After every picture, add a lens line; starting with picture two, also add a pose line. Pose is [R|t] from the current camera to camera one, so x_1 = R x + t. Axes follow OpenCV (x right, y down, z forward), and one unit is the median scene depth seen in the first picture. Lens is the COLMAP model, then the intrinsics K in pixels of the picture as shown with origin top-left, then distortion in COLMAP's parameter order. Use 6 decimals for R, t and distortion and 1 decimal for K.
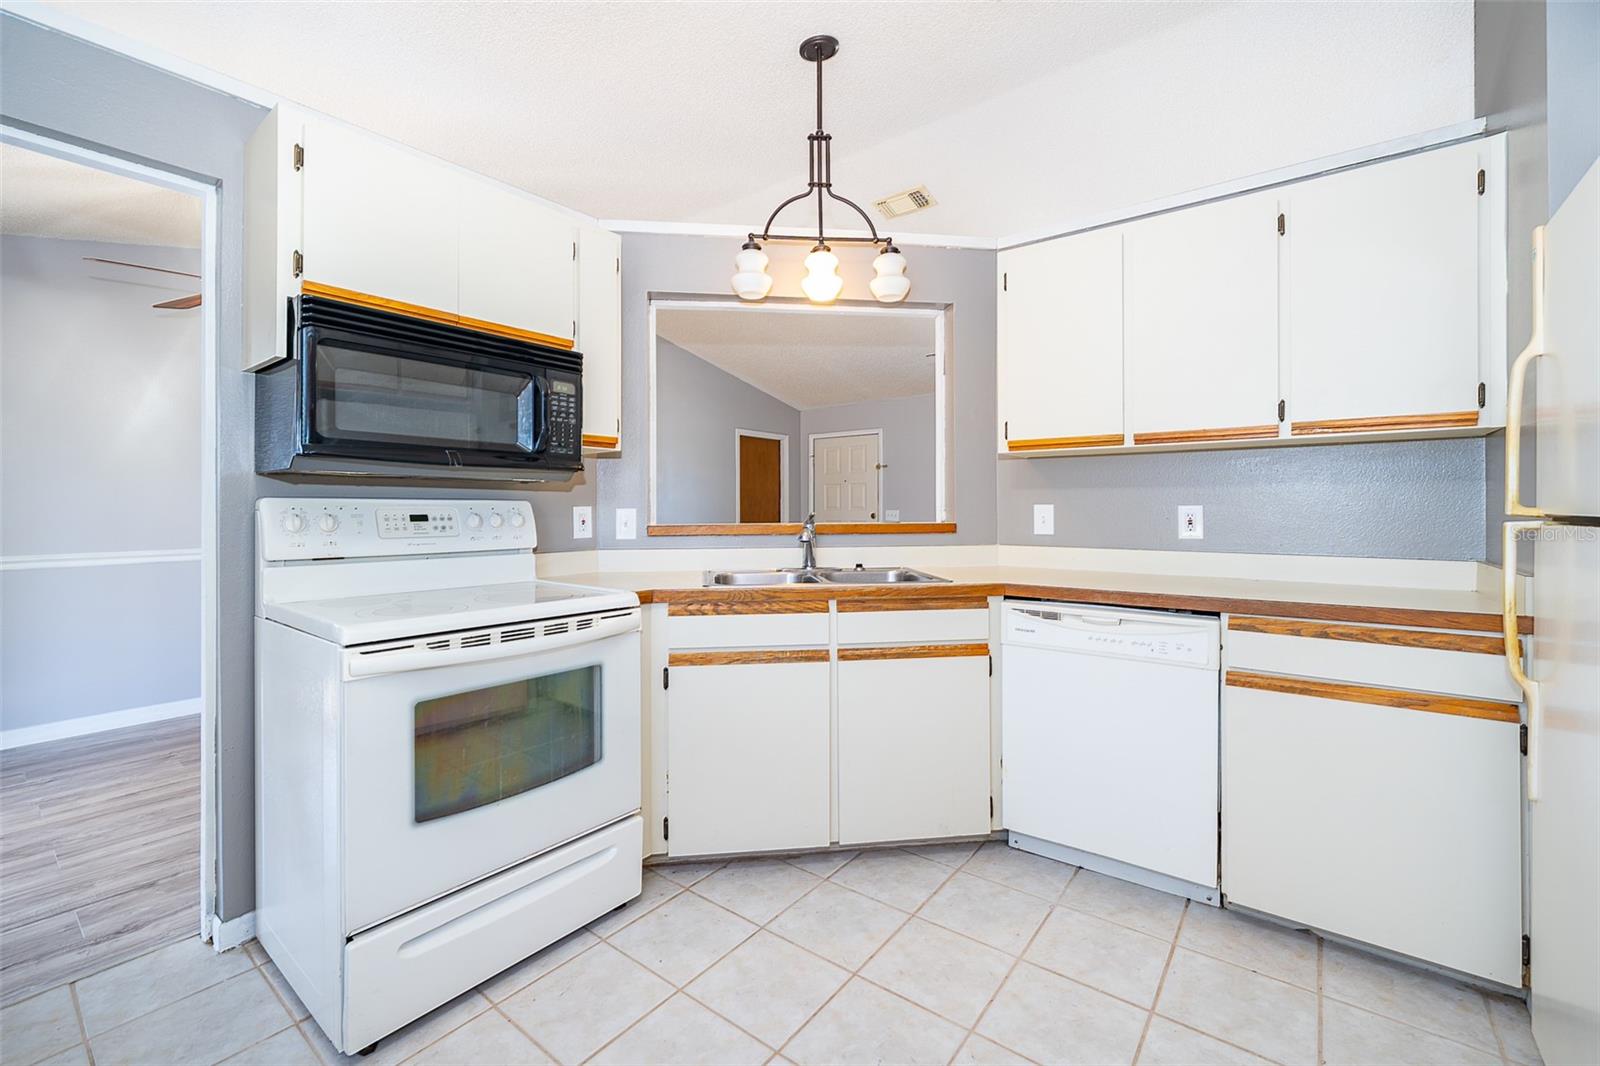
lens RADIAL K [[670.0, 0, 805.4], [0, 670.0, 509.8], [0, 0, 1]] dist [0.001225, 0.000022]
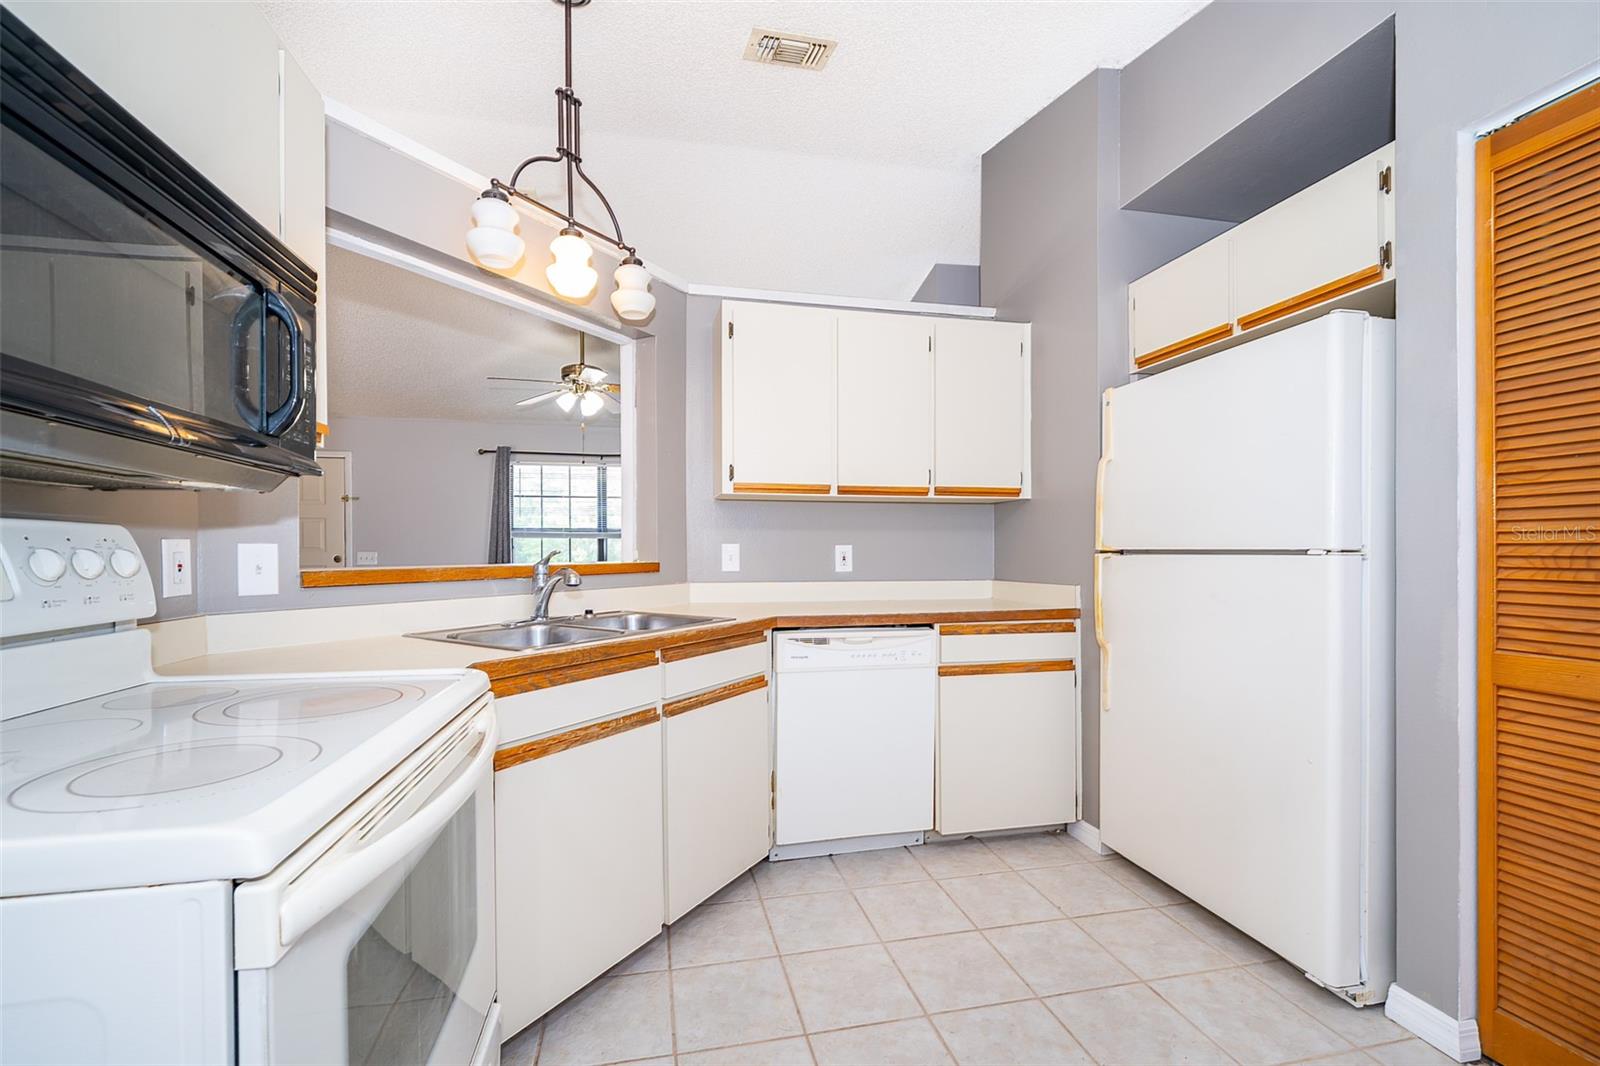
lens RADIAL K [[646.9, 0, 769.6], [0, 646.9, 556.5], [0, 0, 1]] dist [0.000764, -0.000017]
pose [[0.661692, -0.005045, 0.749759, -0.498440], [0.001520, 0.999984, 0.005388, 0.009386], [-0.749774, -0.002425, 0.661689, 0.338281]]
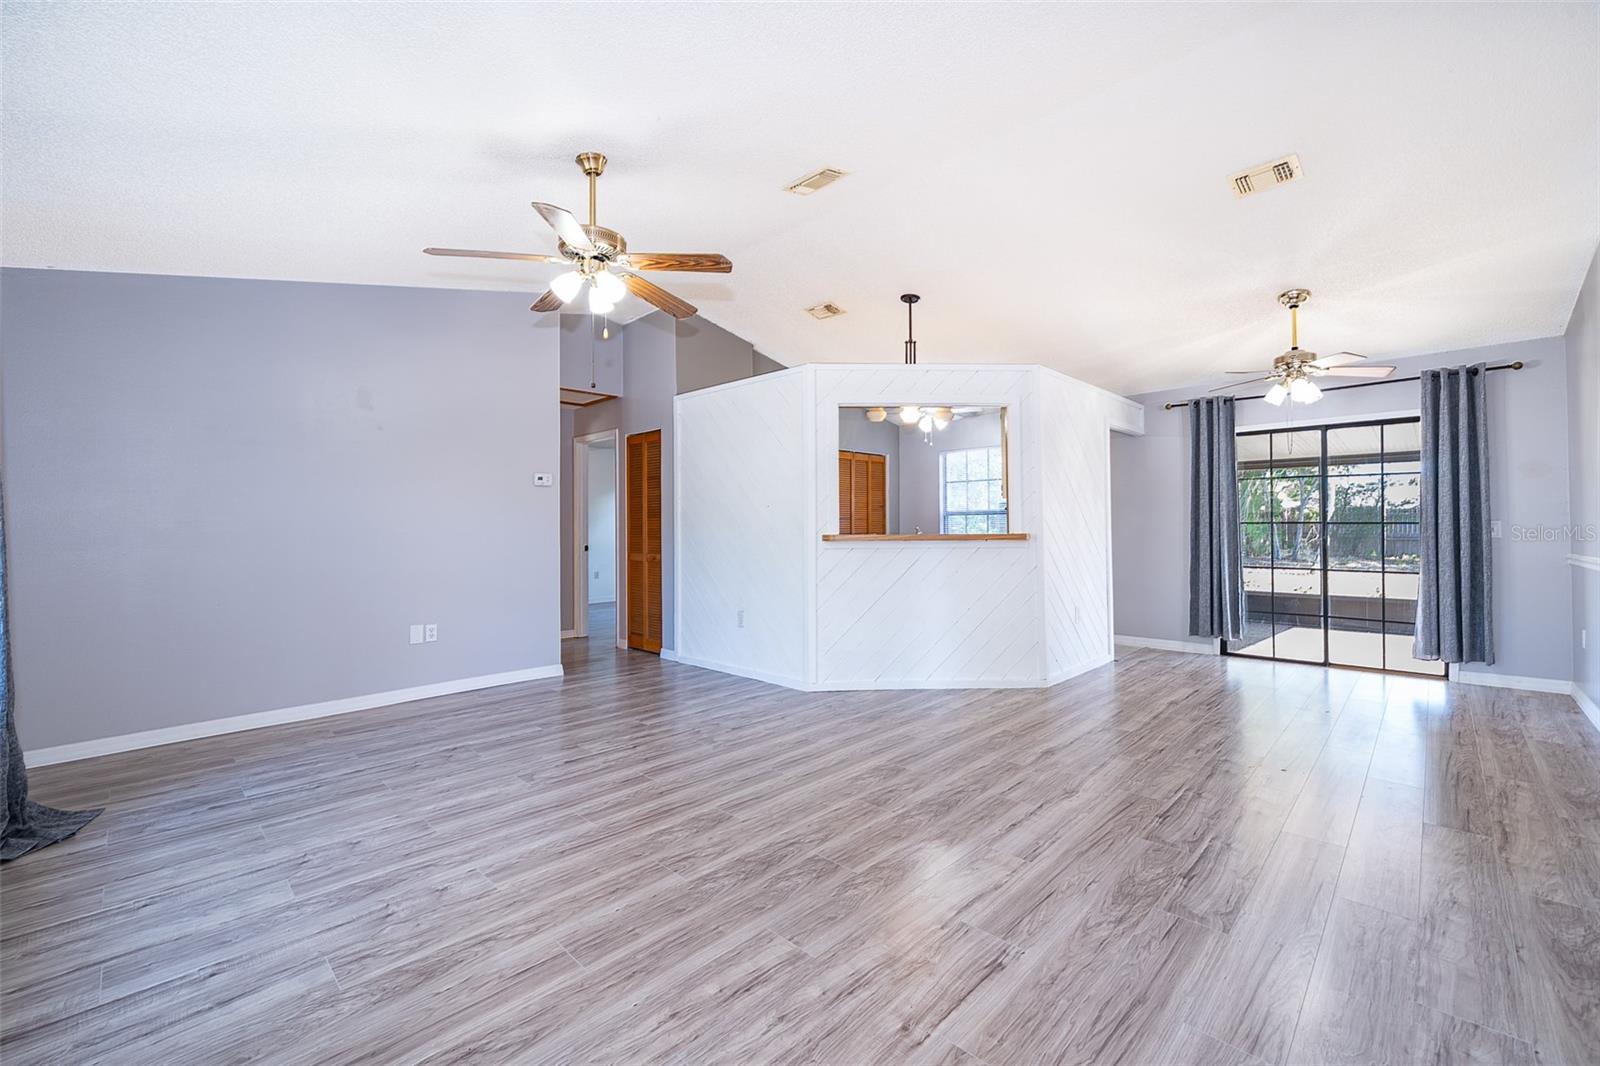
lens RADIAL K [[655.7, 0, 825.6], [0, 655.7, 517.4], [0, 0, 1]] dist [-0.000180, 0.000199]
pose [[-0.994842, 0.012496, 0.100661, 0.097419], [0.010529, 0.999744, -0.020048, 0.012858], [-0.100885, -0.018885, -0.994719, 3.518906]]
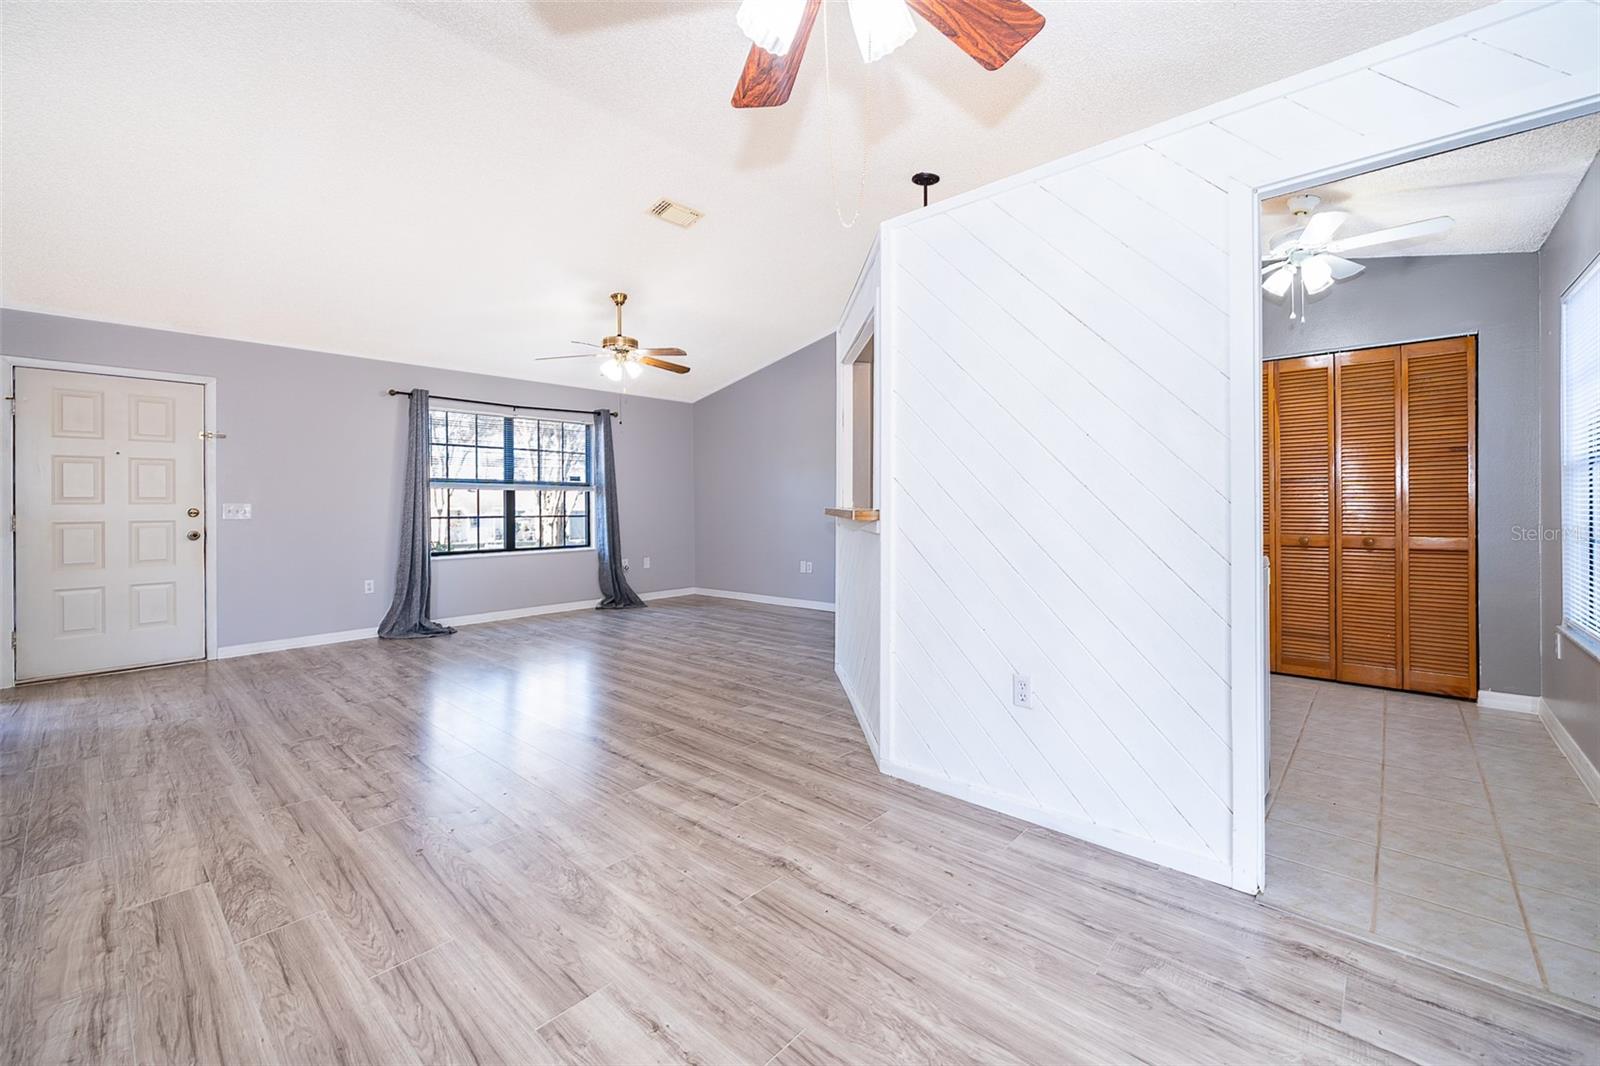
lens RADIAL K [[654.5, 0, 798.2], [0, 654.5, 505.4], [0, 0, 1]] dist [-0.000127, 0.000266]
pose [[0.083390, 0.000713, 0.996517, -1.659517], [0.005032, 0.999987, -0.001136, 0.019850], [-0.996504, 0.005109, 0.083385, 1.369541]]
